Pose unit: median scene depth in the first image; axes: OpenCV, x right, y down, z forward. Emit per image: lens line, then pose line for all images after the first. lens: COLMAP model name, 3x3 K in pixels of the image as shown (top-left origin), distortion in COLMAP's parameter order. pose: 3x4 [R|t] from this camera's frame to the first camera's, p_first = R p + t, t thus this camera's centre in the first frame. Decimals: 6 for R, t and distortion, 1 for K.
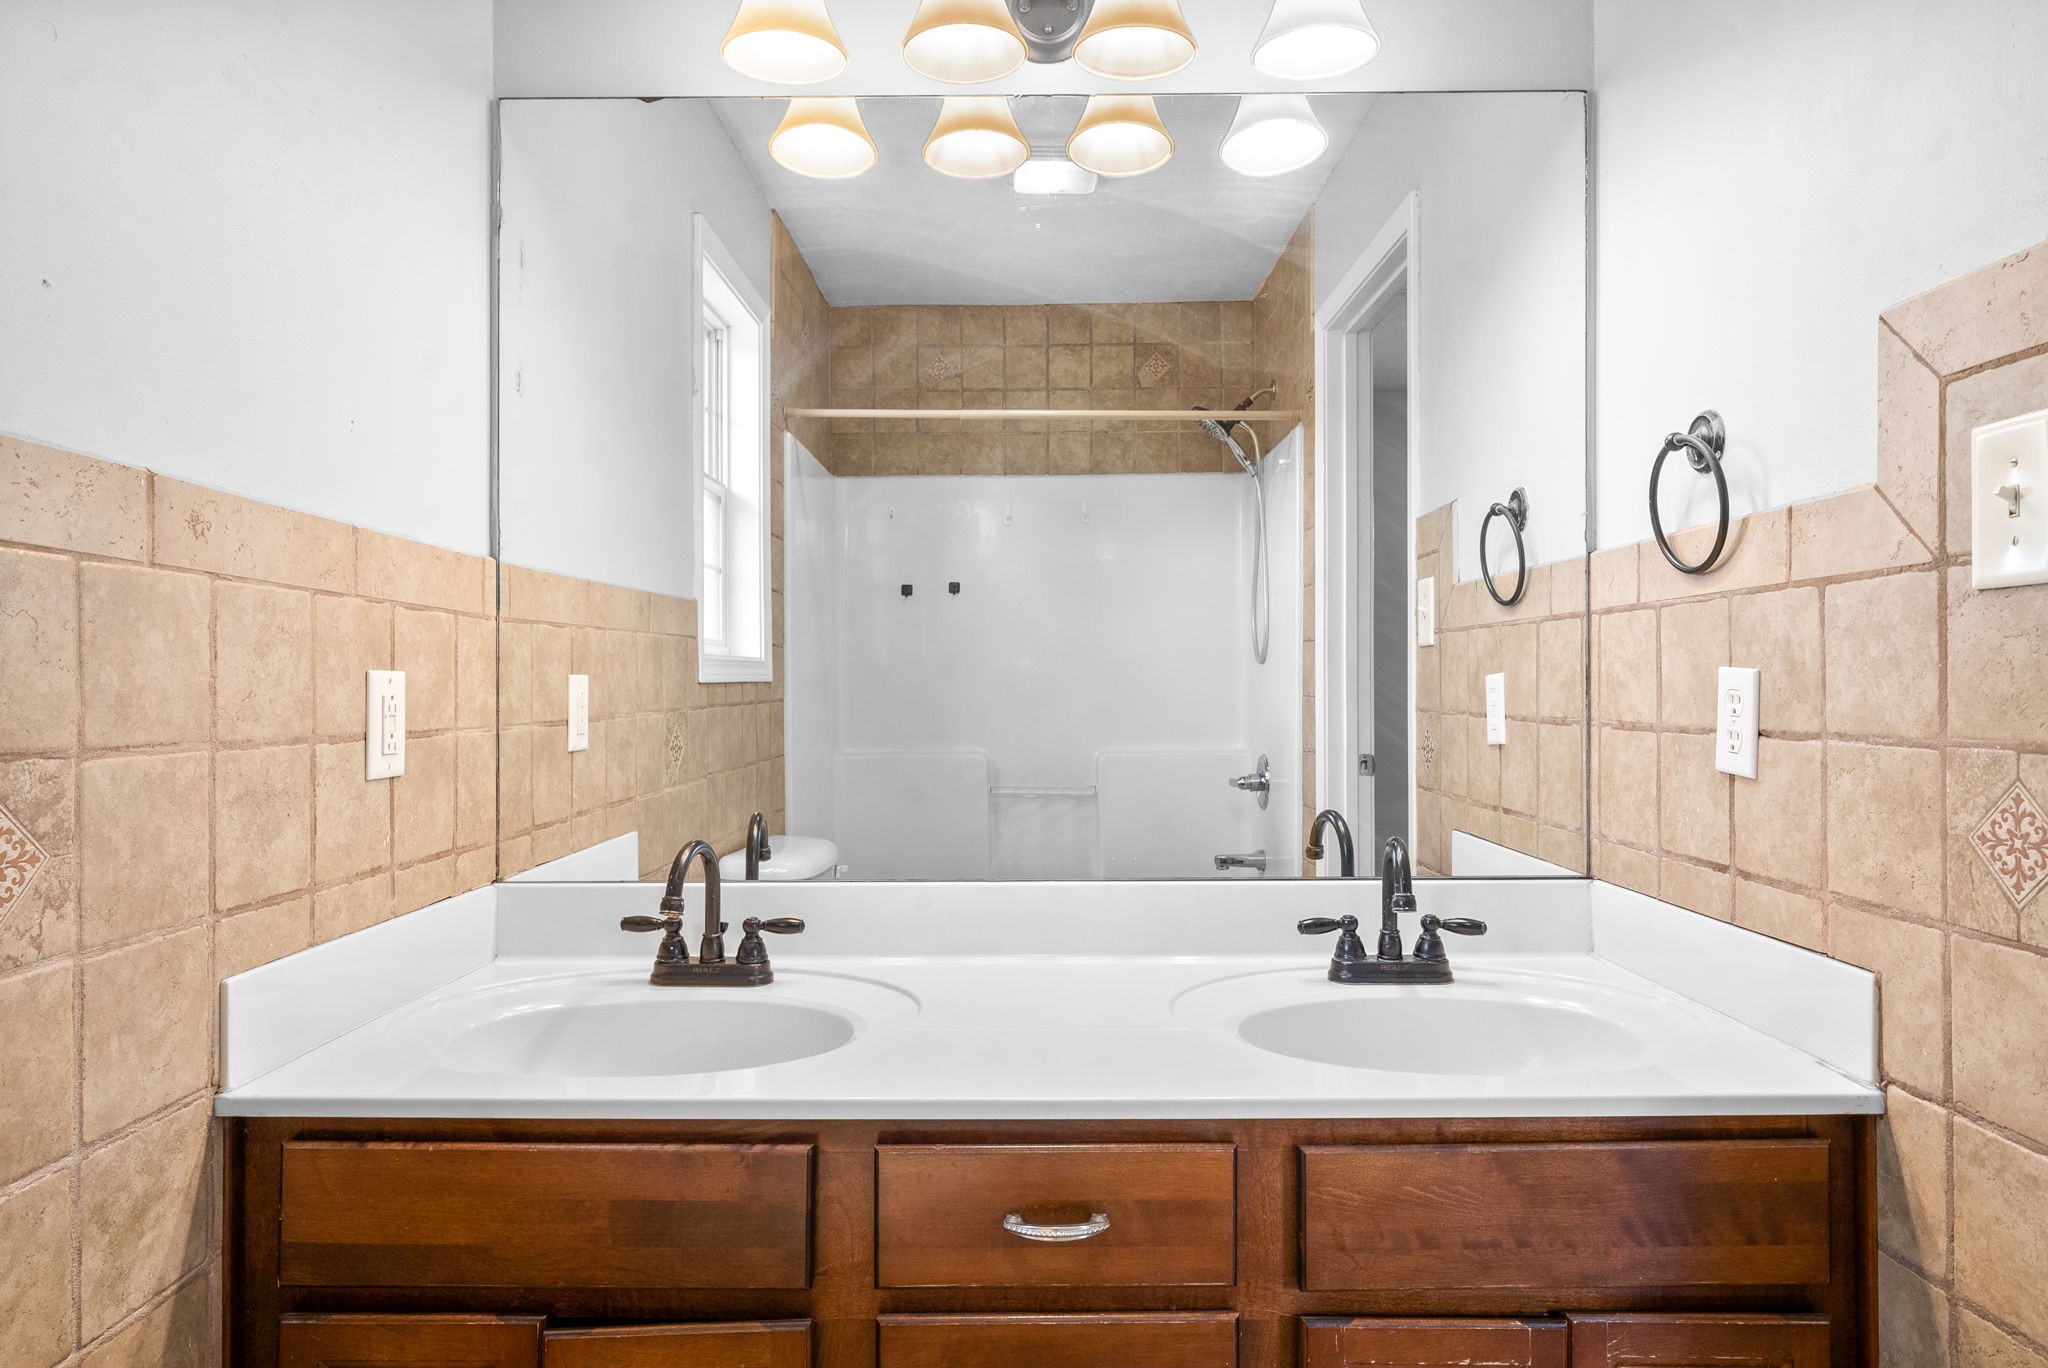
lens RADIAL K [[1232.5, 0, 1026.9], [0, 1232.5, 677.1], [0, 0, 1]] dist [-0.003658, 0.001000]
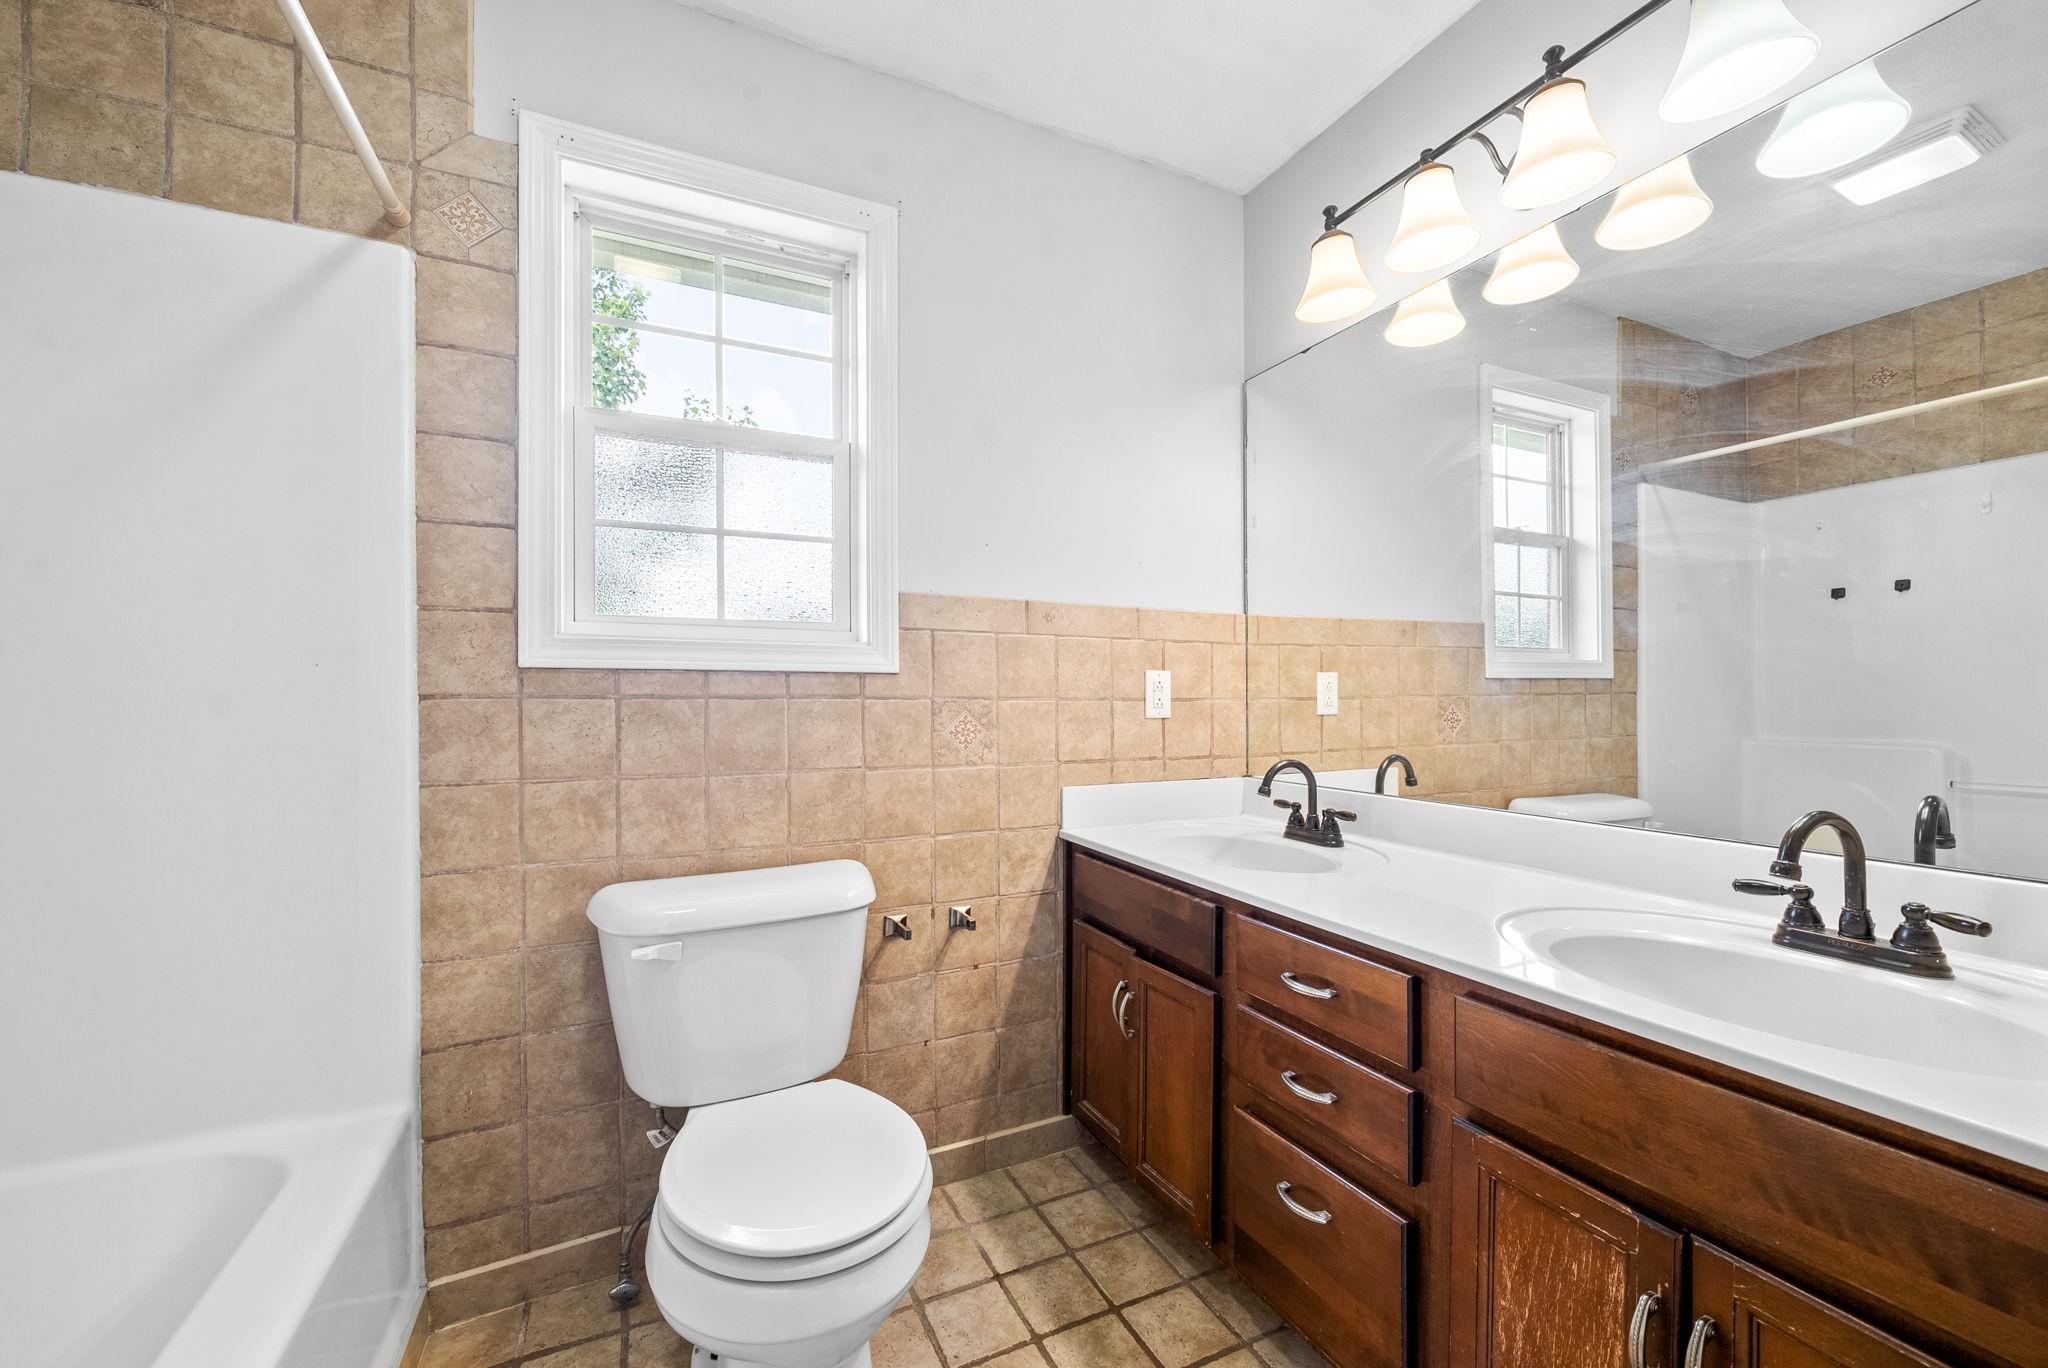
lens RADIAL K [[801.1, 0, 1023.4], [0, 801.1, 693.2], [0, 0, 1]] dist [-0.002531, -0.001208]
pose [[0.428280, -0.000469, -0.903646, 0.785326], [0.008331, 0.999959, 0.003429, 0.032574], [0.903608, -0.008997, 0.428267, 0.164850]]
